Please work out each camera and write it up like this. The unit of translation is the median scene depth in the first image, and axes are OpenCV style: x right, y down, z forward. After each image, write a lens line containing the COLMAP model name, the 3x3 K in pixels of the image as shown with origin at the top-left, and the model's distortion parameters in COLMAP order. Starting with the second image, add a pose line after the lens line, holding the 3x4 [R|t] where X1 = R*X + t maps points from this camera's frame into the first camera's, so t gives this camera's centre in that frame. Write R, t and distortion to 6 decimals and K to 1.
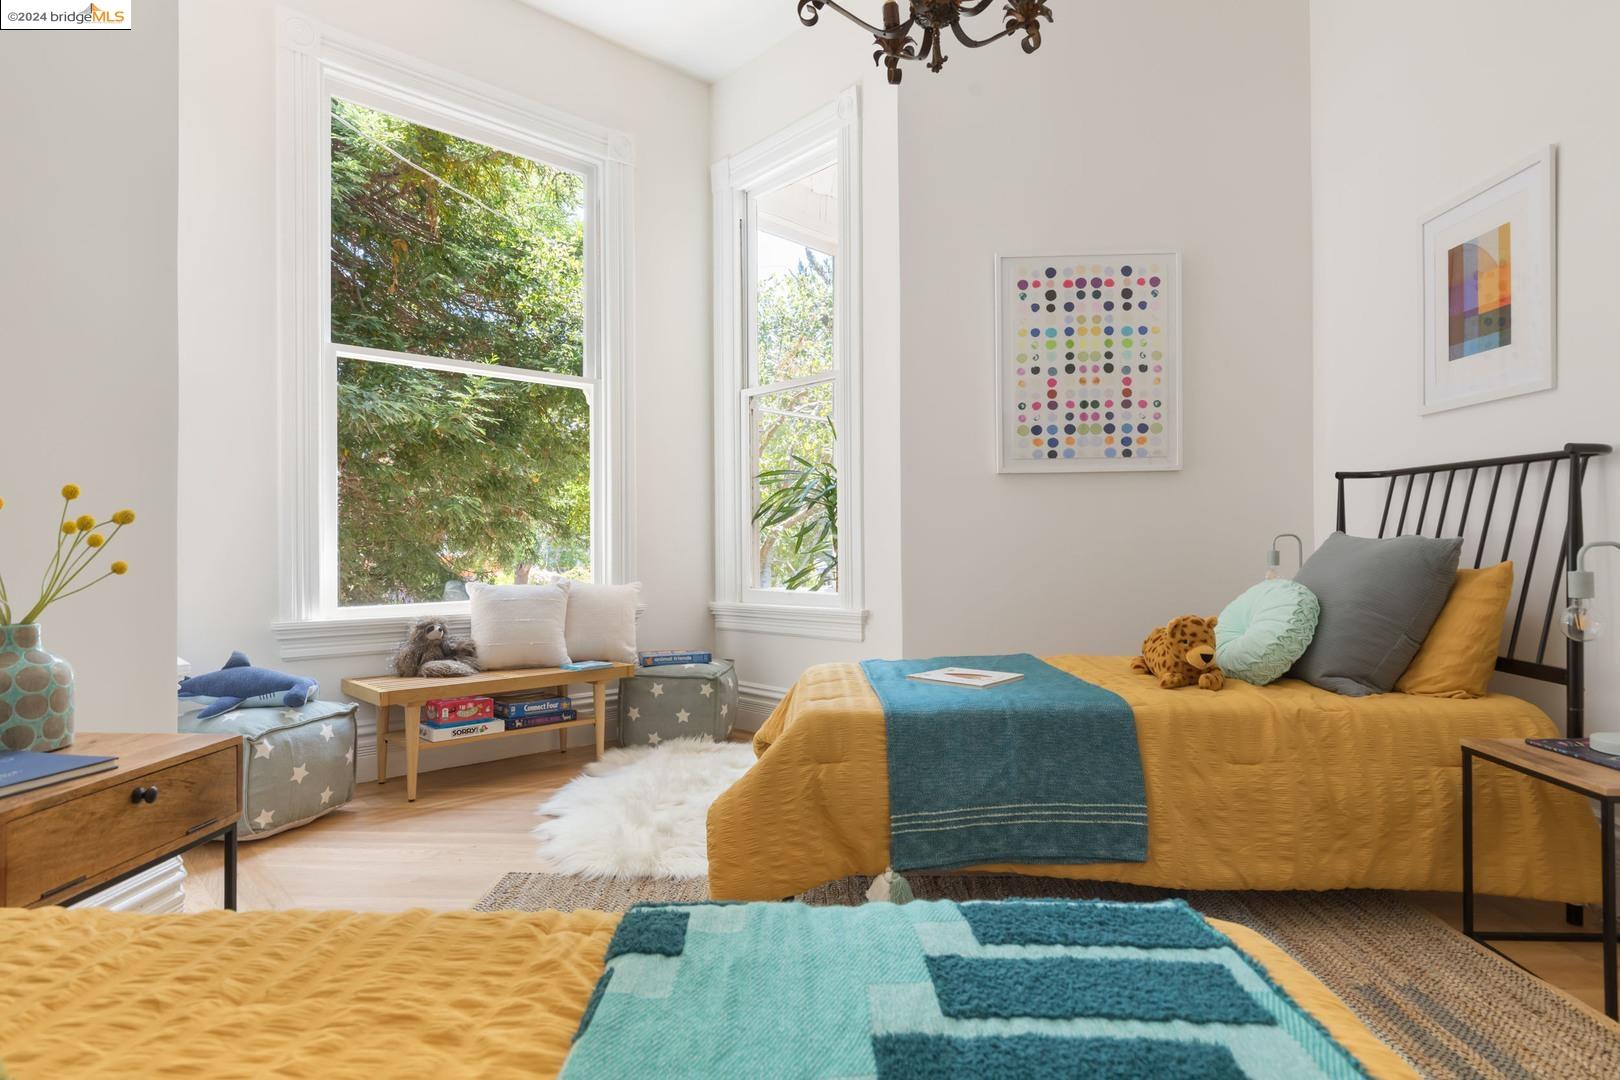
lens RADIAL K [[897.3, 0, 809.9], [0, 897.3, 538.2], [0, 0, 1]] dist [0.008022, -0.002895]
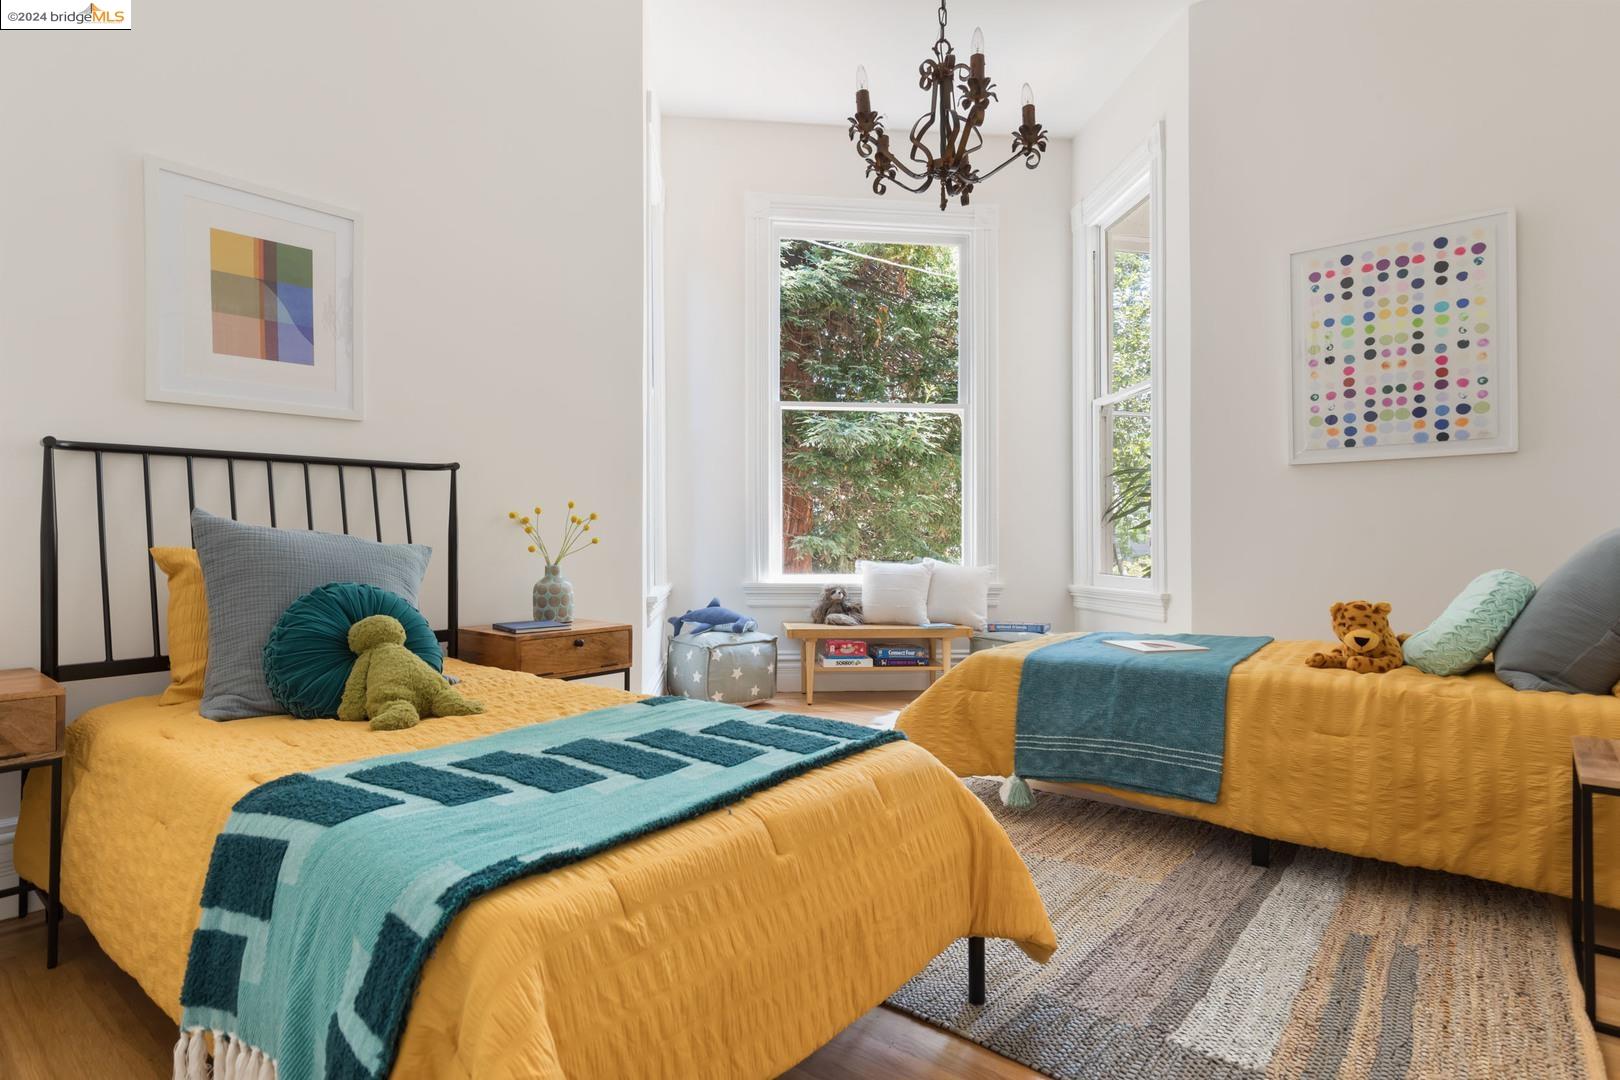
lens RADIAL K [[897.3, 0, 819.3], [0, 897.3, 538.4], [0, 0, 1]] dist [0.008022, -0.002895]
pose [[0.787210, 0.003756, -0.616673, 0.538296], [-0.001405, 0.999990, 0.004298, 0.010496], [0.616683, -0.002517, 0.787207, -0.180004]]
